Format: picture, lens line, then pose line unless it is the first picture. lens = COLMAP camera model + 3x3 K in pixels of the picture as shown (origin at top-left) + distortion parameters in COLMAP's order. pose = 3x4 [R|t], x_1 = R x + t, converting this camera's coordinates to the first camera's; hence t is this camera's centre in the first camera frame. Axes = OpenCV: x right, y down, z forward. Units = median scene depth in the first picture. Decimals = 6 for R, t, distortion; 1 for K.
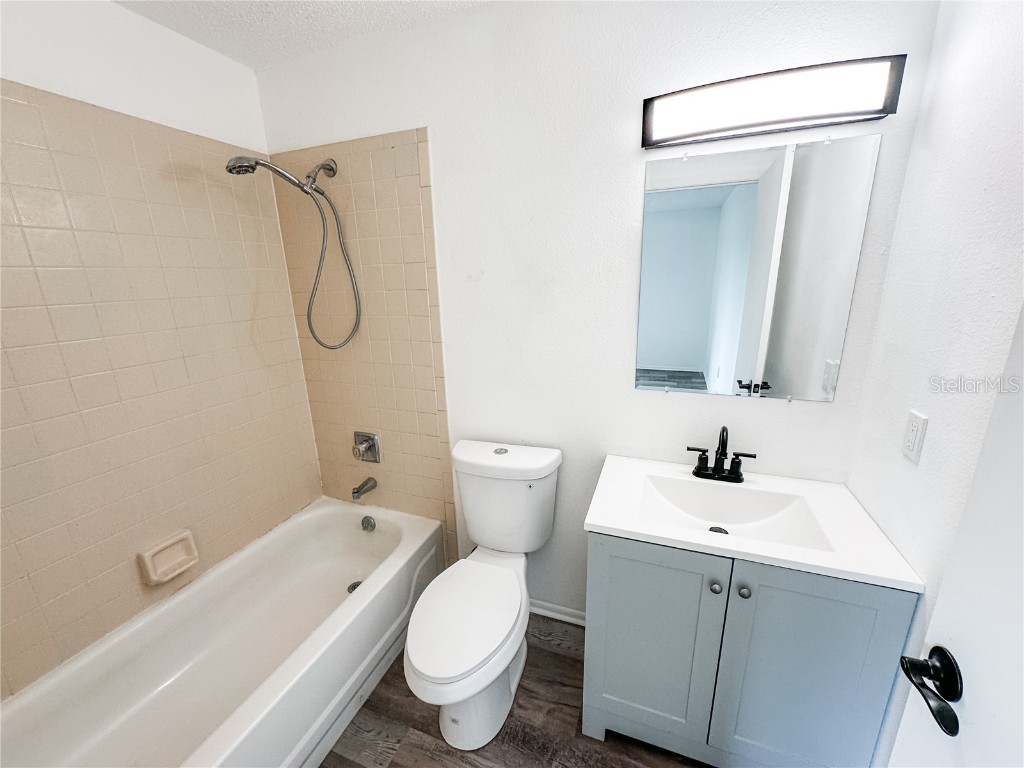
lens RADIAL K [[408.1, 0, 511.3], [0, 408.1, 383.8], [0, 0, 1]] dist [-0.002191, 0.000705]
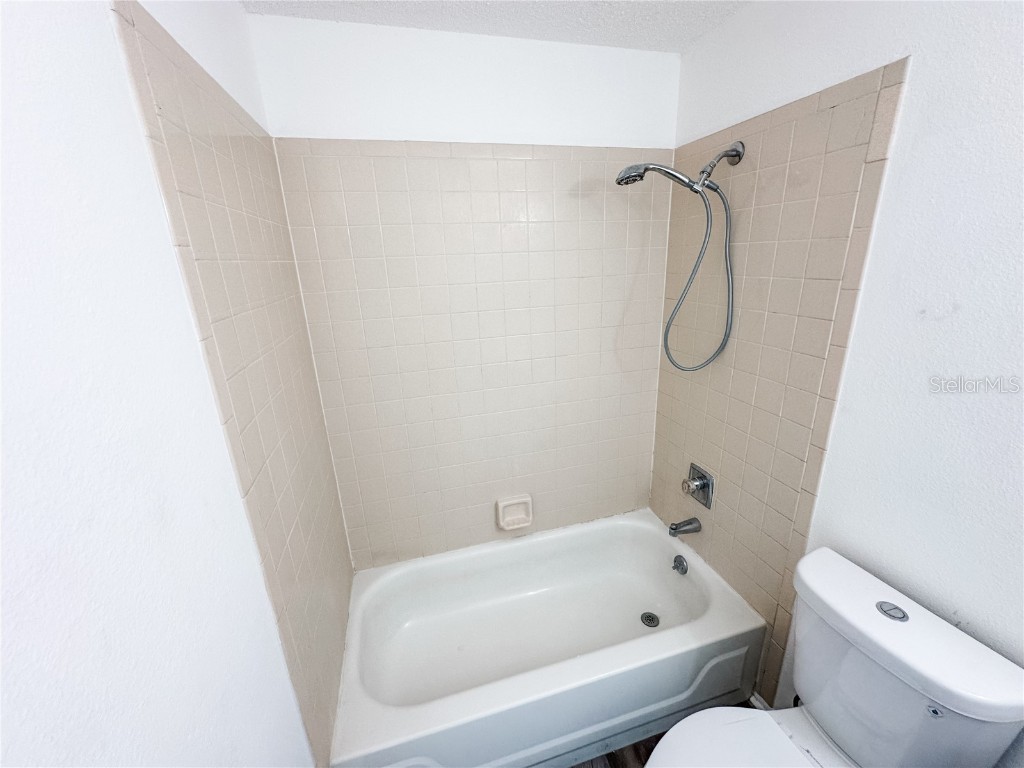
lens RADIAL K [[408.1, 0, 513.2], [0, 408.1, 384.0], [0, 0, 1]] dist [-0.002191, 0.000705]
pose [[0.597782, 0.243922, -0.763648, 0.016138], [-0.183395, 0.968934, 0.165932, -0.142797], [0.780399, 0.040858, 0.623946, 0.176864]]
